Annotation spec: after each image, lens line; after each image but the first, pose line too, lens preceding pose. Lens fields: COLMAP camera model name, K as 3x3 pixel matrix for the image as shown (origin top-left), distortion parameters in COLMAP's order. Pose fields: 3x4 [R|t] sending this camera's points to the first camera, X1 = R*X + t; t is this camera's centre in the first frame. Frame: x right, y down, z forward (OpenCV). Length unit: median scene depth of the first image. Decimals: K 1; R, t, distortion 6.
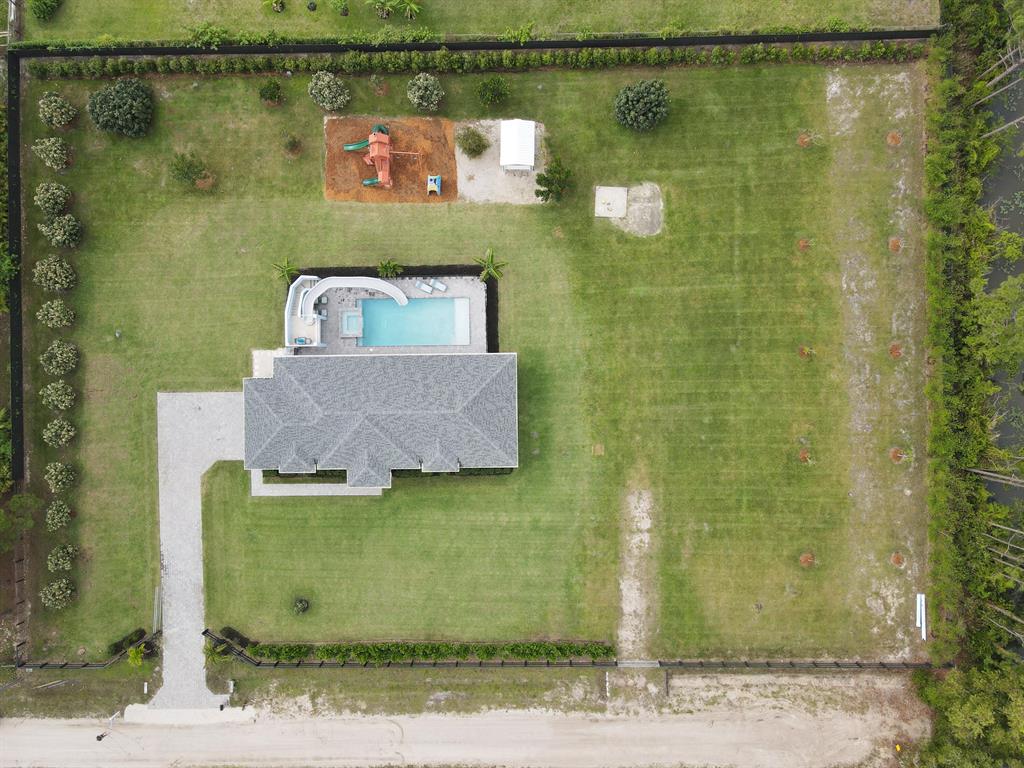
lens RADIAL K [[750.3, 0, 515.5], [0, 750.3, 378.2], [0, 0, 1]] dist [-0.002497, 0.035029]
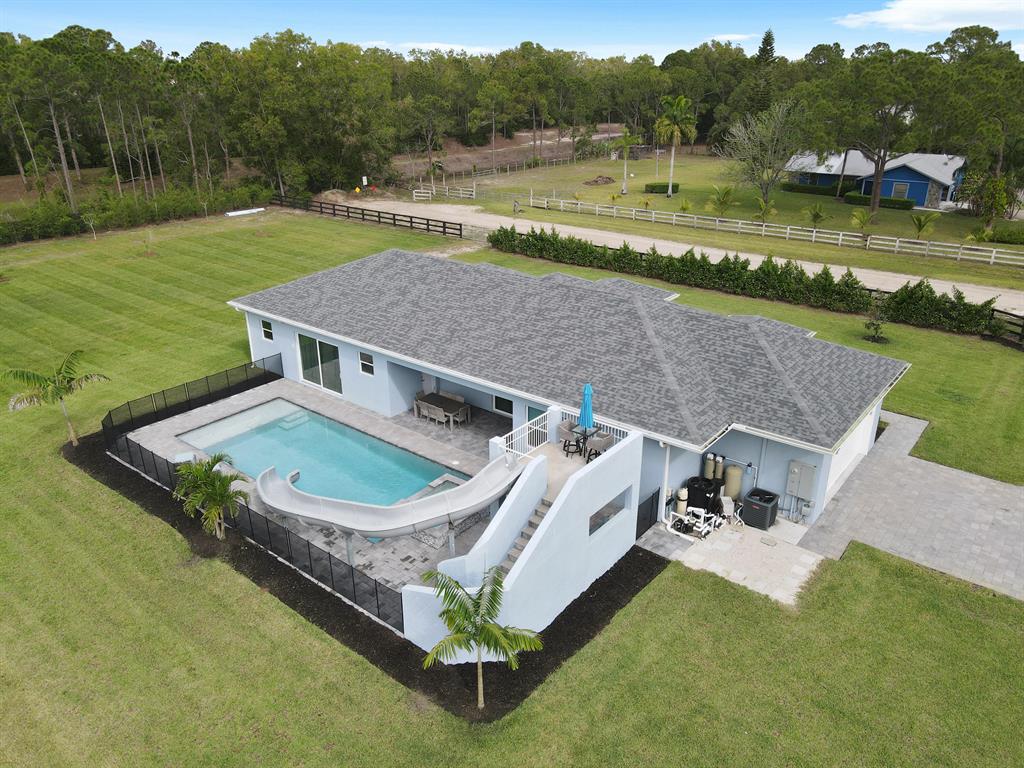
lens RADIAL K [[750.3, 0, 515.5], [0, 750.3, 378.2], [0, 0, 1]] dist [-0.002497, 0.035029]
pose [[-0.775584, -0.219820, 0.591734, -0.414107], [0.630966, -0.297792, 0.716381, -0.261455], [0.018739, 0.928977, 0.369662, 0.829986]]
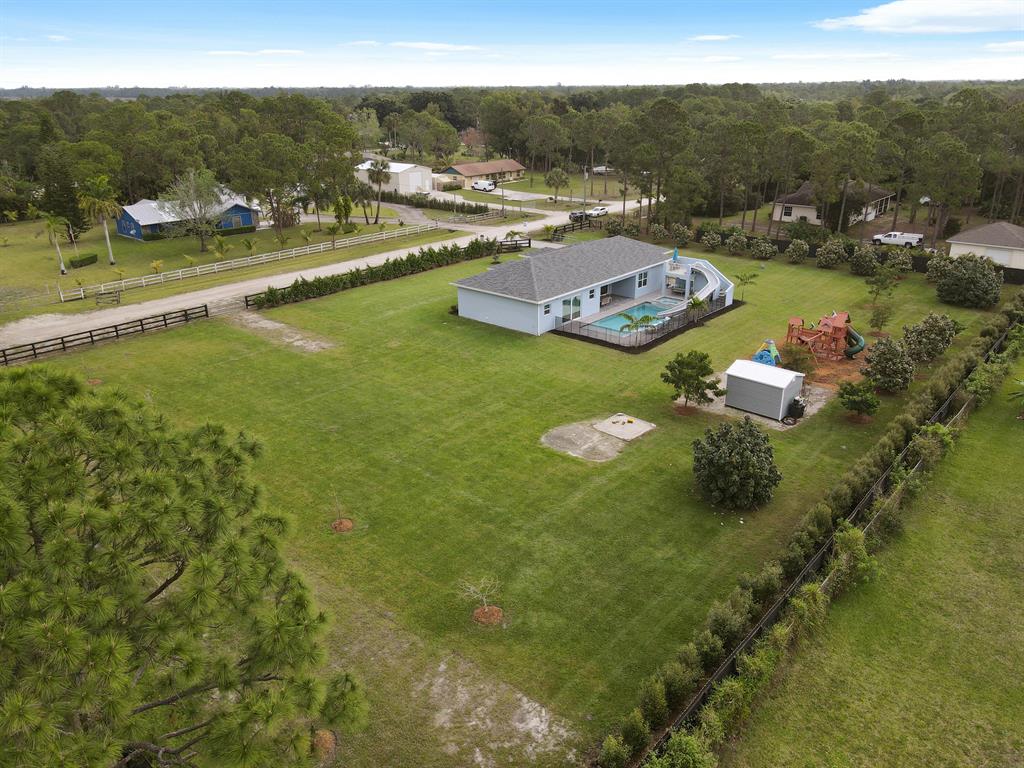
lens RADIAL K [[750.4, 0, 515.5], [0, 750.4, 377.9], [0, 0, 1]] dist [-0.005349, 0.046800]
pose [[-0.664935, 0.295834, -0.685816, 0.625253], [-0.746640, -0.239024, 0.620803, -0.559836], [0.019728, 0.924851, 0.379817, 0.707182]]
